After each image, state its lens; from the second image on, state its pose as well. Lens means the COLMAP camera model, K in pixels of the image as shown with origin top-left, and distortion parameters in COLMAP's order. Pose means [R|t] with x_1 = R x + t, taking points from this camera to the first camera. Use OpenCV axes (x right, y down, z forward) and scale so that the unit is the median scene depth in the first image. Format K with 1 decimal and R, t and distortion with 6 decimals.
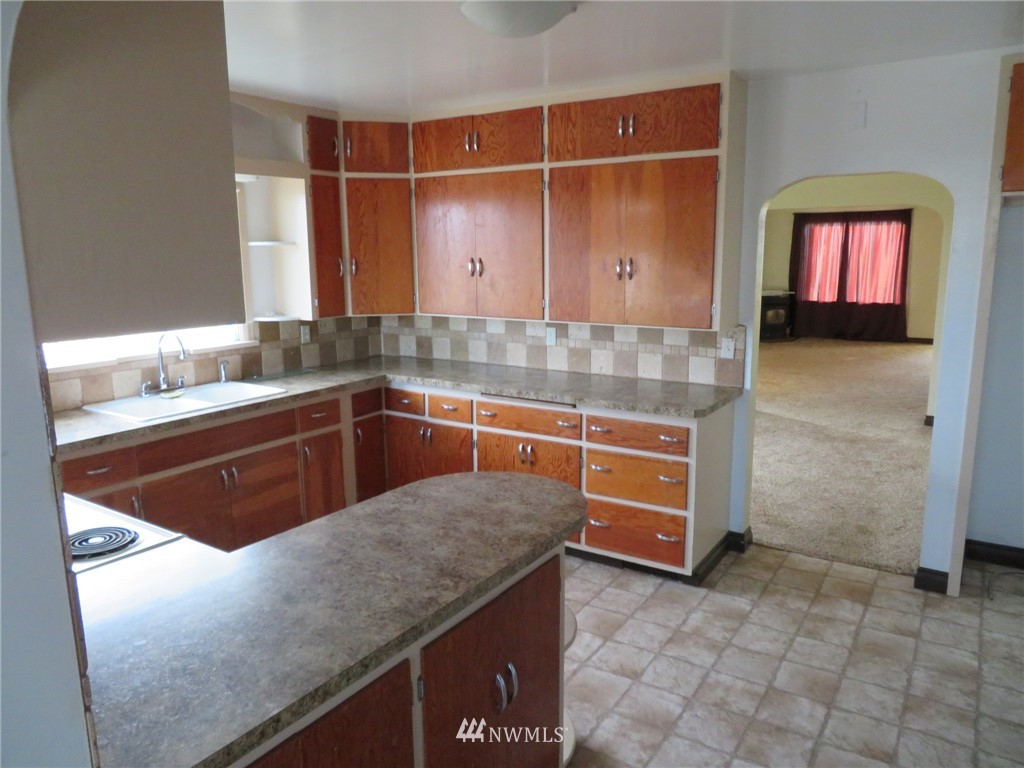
lens RADIAL K [[727.9, 0, 512.0], [0, 727.9, 384.0], [0, 0, 1]] dist [-0.012251, 0.005969]
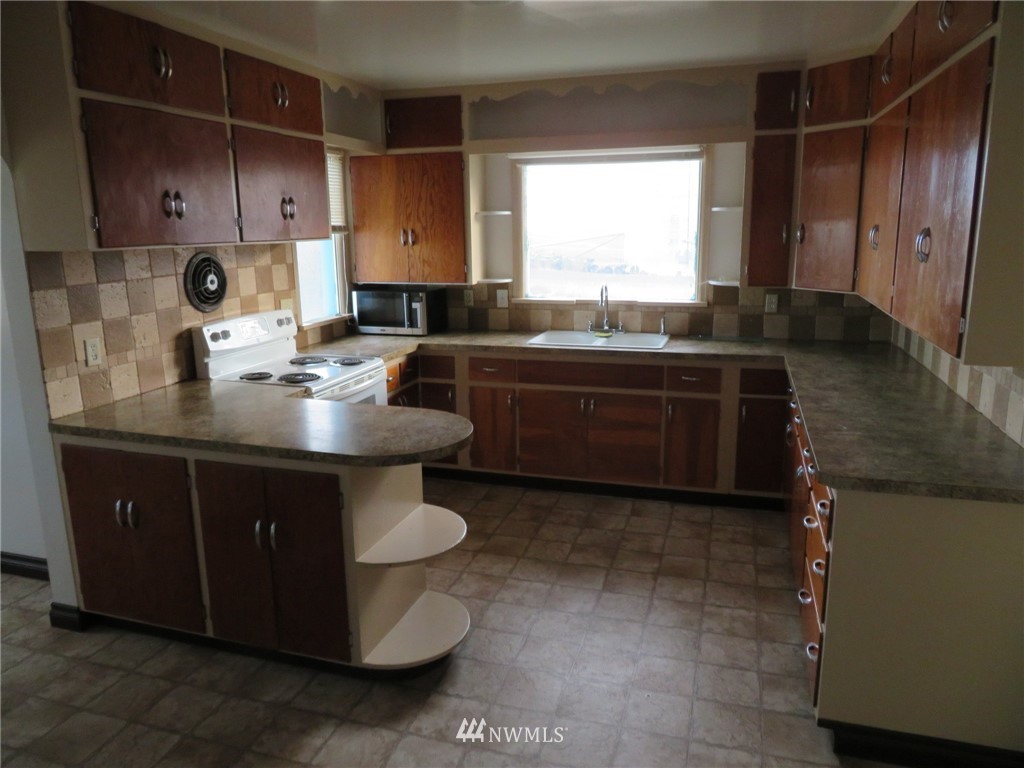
lens RADIAL K [[727.9, 0, 512.0], [0, 727.9, 384.0], [0, 0, 1]] dist [-0.012251, 0.005969]
pose [[0.272818, 0.210385, -0.938780, 0.639310], [-0.165584, 0.971503, 0.169598, -0.083504], [0.947709, 0.109178, 0.299880, 0.467040]]
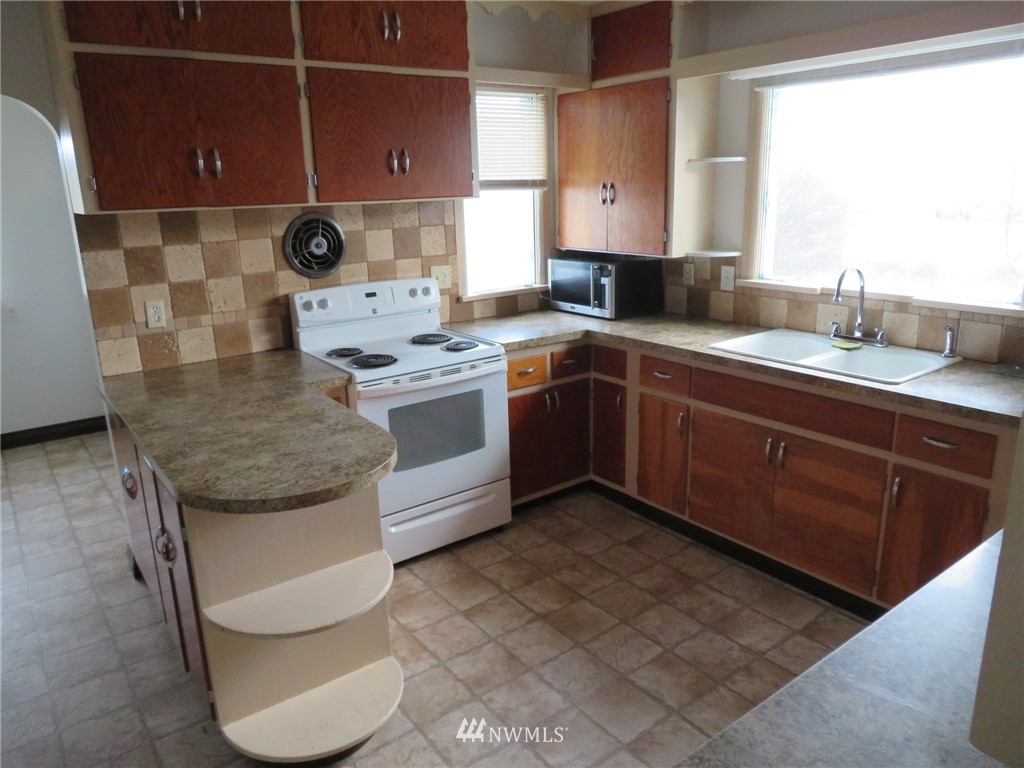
lens RADIAL K [[727.9, 0, 512.0], [0, 727.9, 384.0], [0, 0, 1]] dist [-0.012251, 0.005969]
pose [[-0.345355, 0.264450, -0.900442, 0.380430], [-0.142372, 0.933608, 0.328796, -0.149572], [0.927610, 0.241749, -0.284775, 0.853544]]
